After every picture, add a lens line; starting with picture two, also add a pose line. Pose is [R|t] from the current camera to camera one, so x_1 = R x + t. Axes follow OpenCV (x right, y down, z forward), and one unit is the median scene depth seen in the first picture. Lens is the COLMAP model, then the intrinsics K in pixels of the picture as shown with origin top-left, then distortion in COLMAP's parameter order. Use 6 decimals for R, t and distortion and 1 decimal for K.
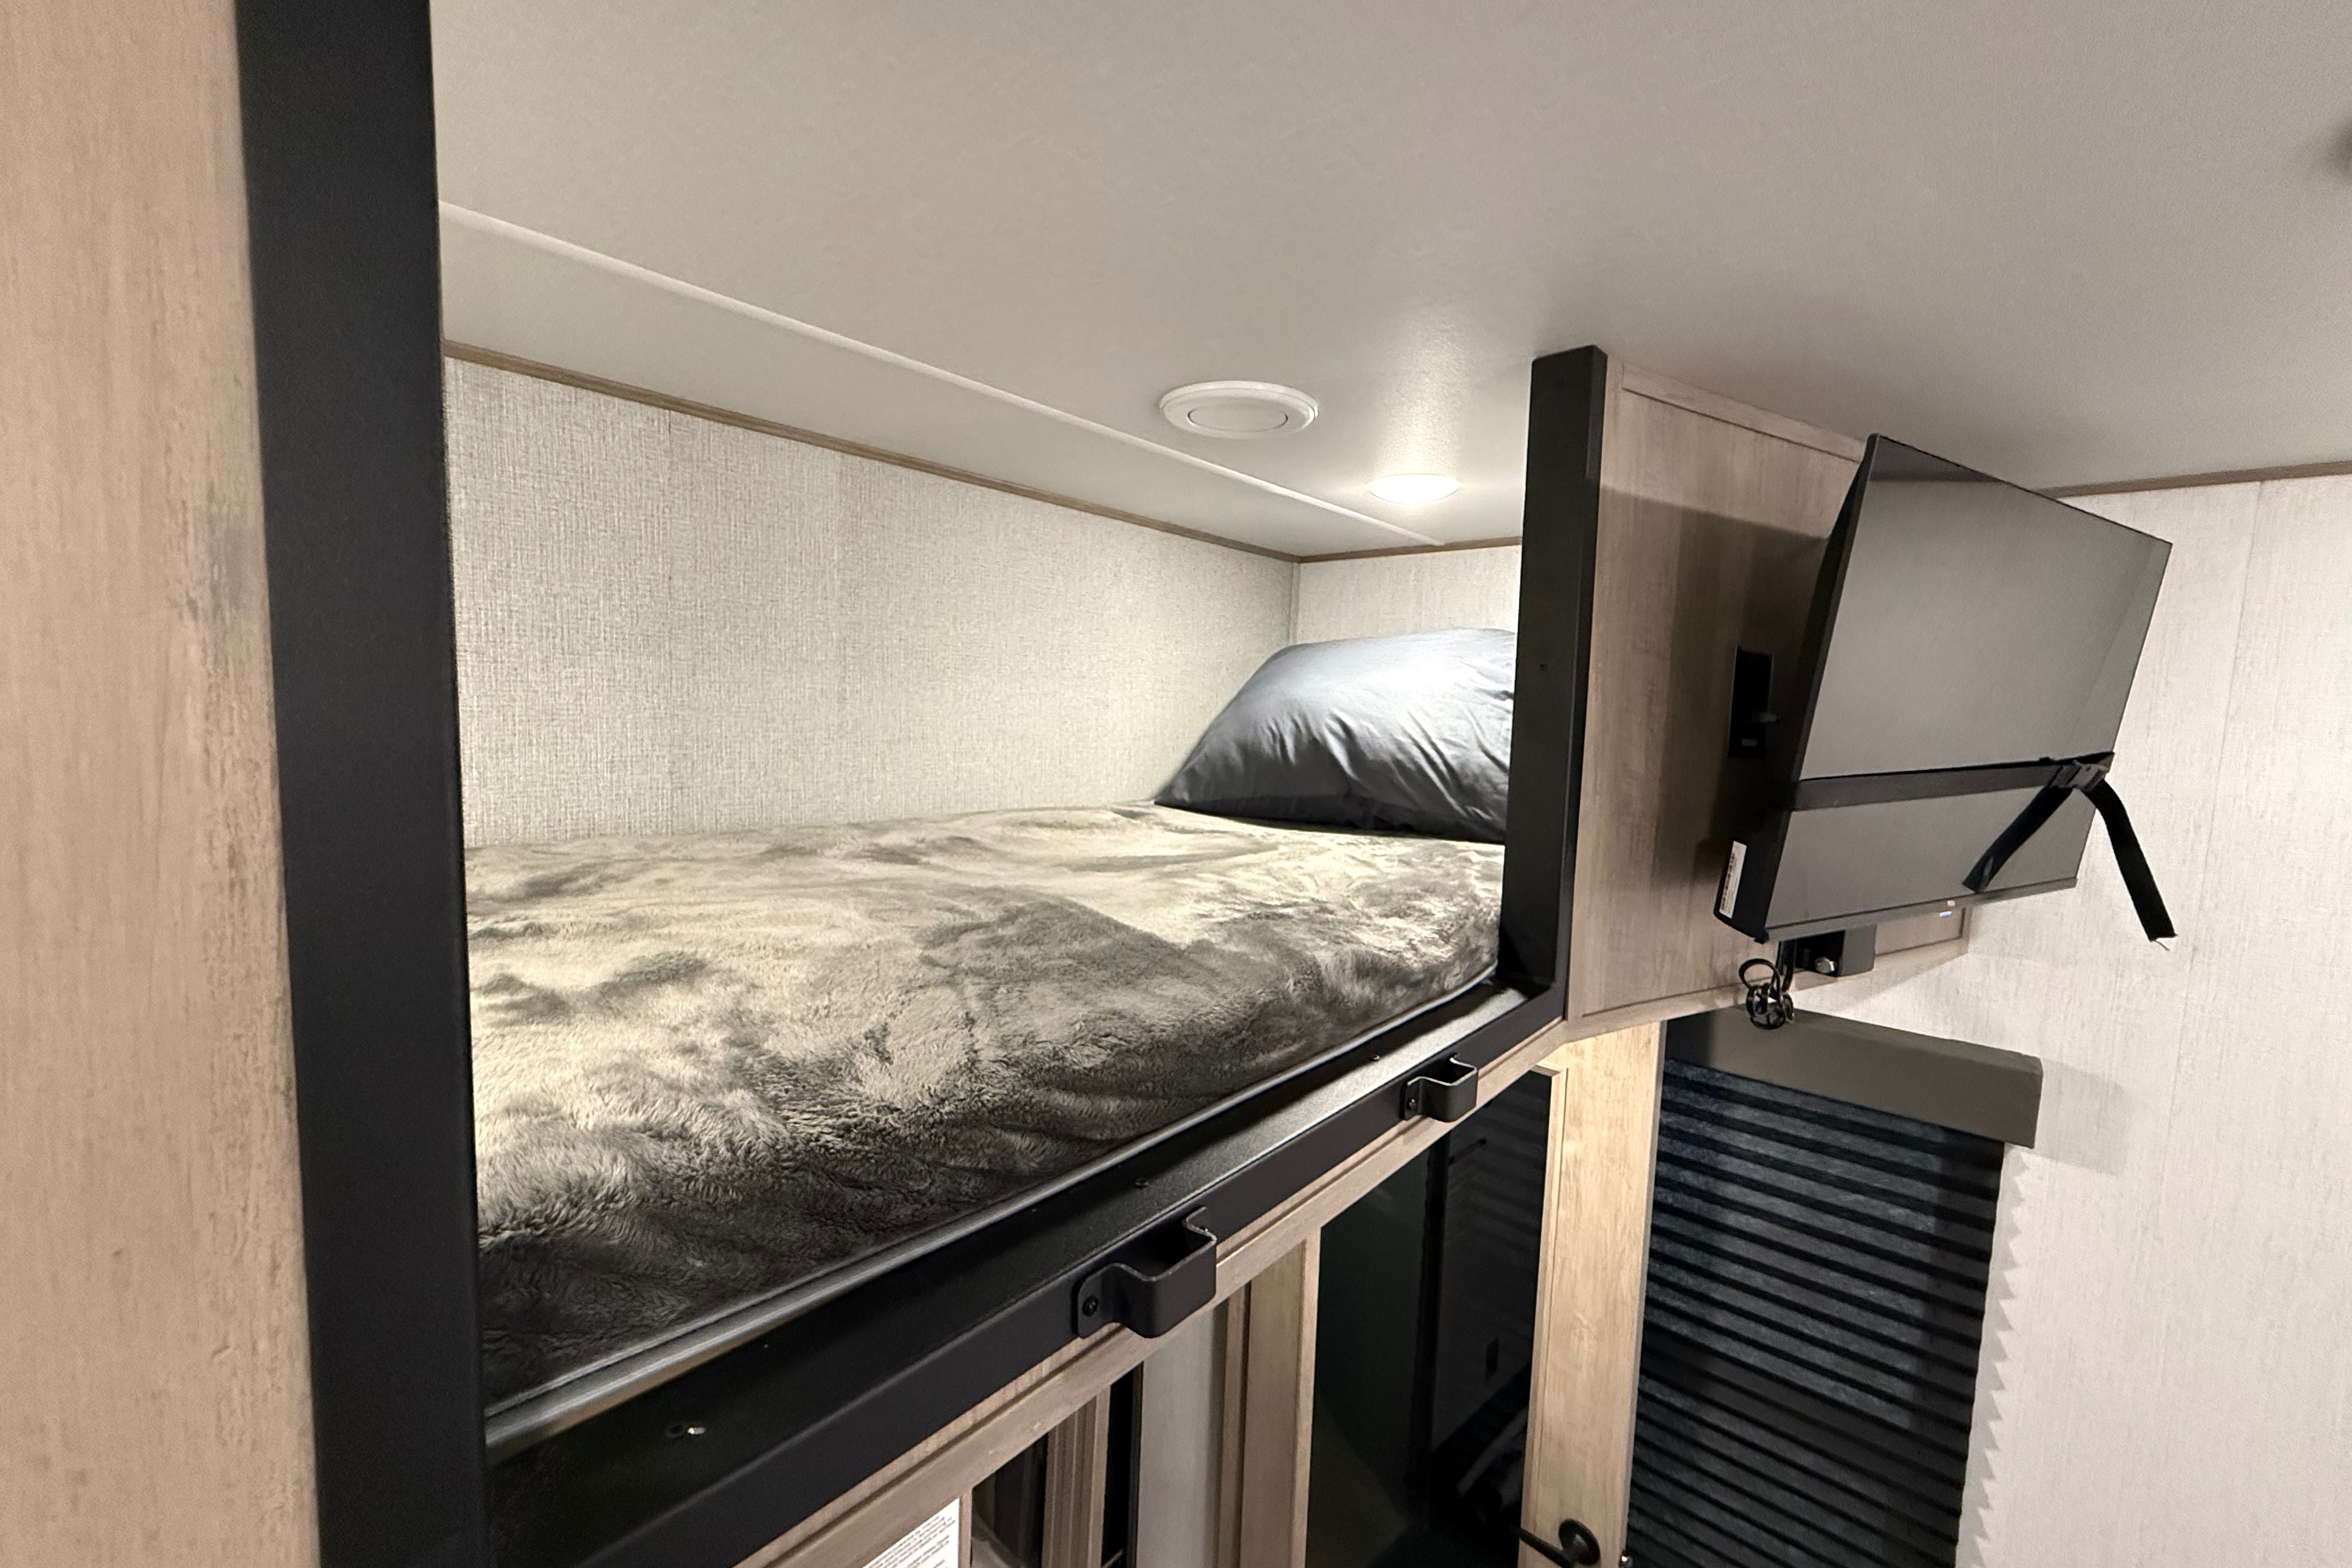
lens RADIAL K [[940.2, 0, 1172.9], [0, 940.2, 795.3], [0, 0, 1]] dist [-0.001029, -0.000234]
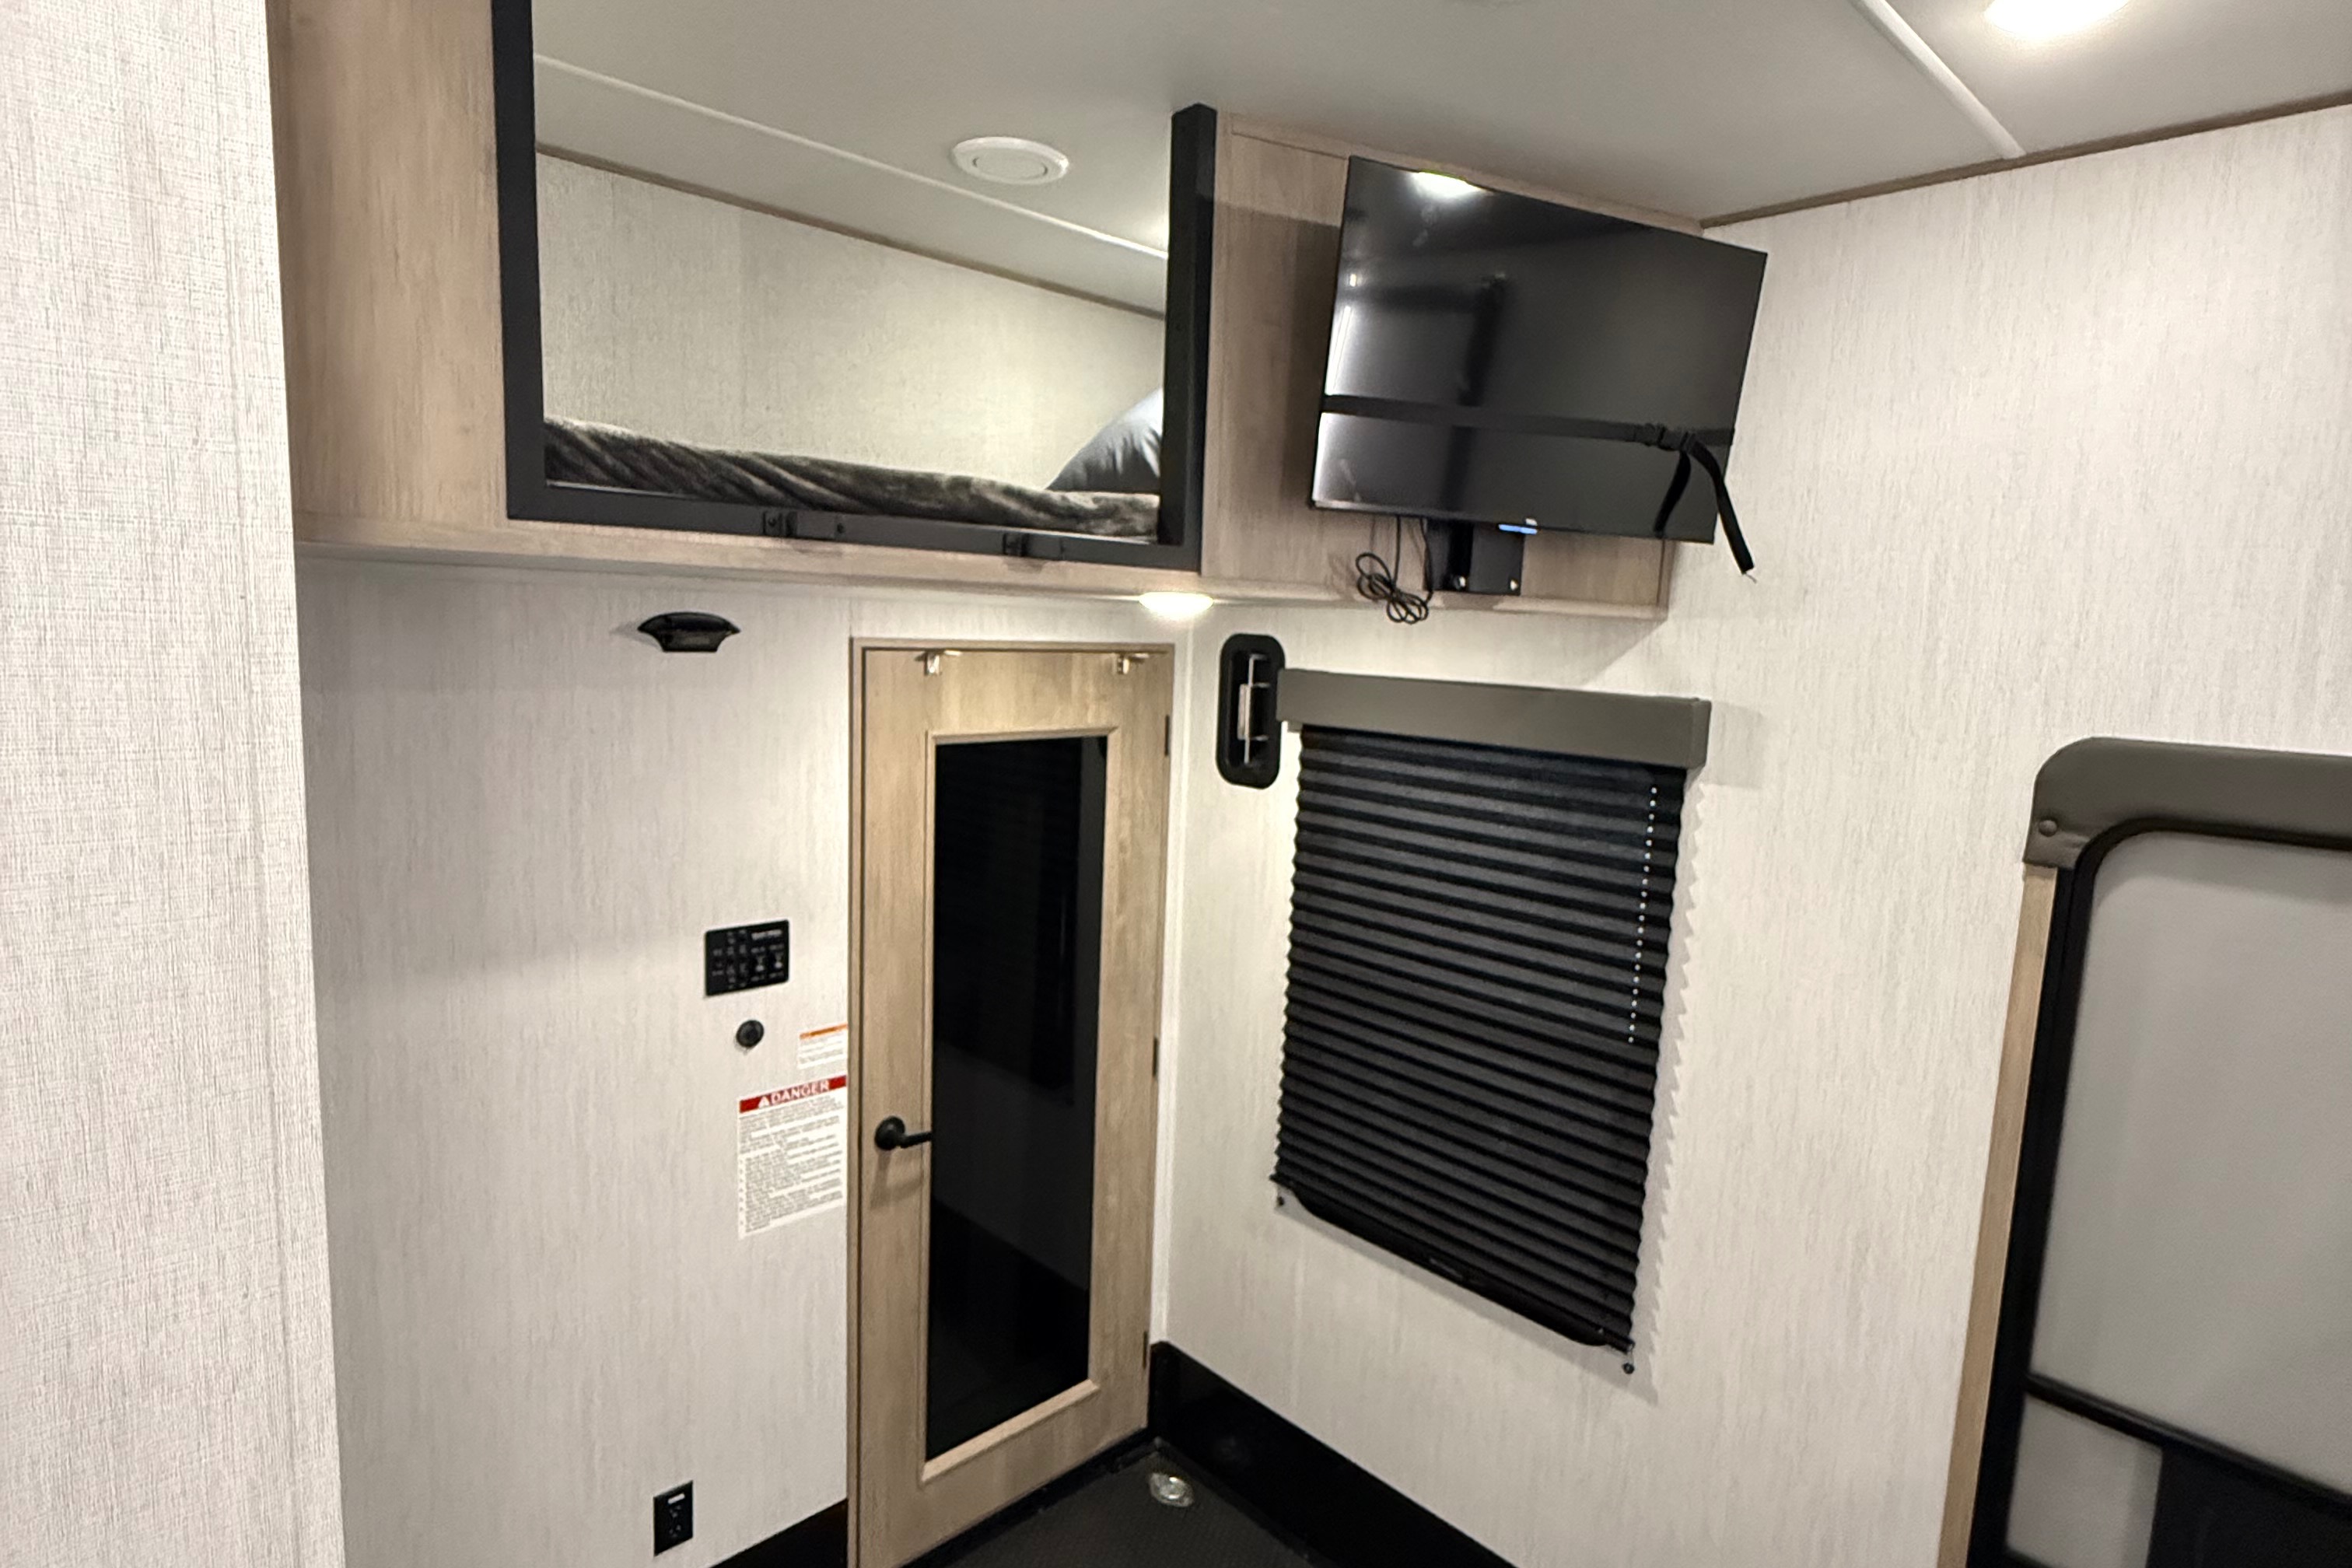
lens RADIAL K [[1247.9, 0, 1176.0], [0, 1247.9, 784.0], [0, 0, 1]] dist [0.009512, 0.000359]
pose [[0.996468, 0.016510, -0.082338, 0.413588], [-0.013740, 0.999324, 0.034099, 0.376442], [0.082846, -0.032847, 0.996021, -0.718854]]
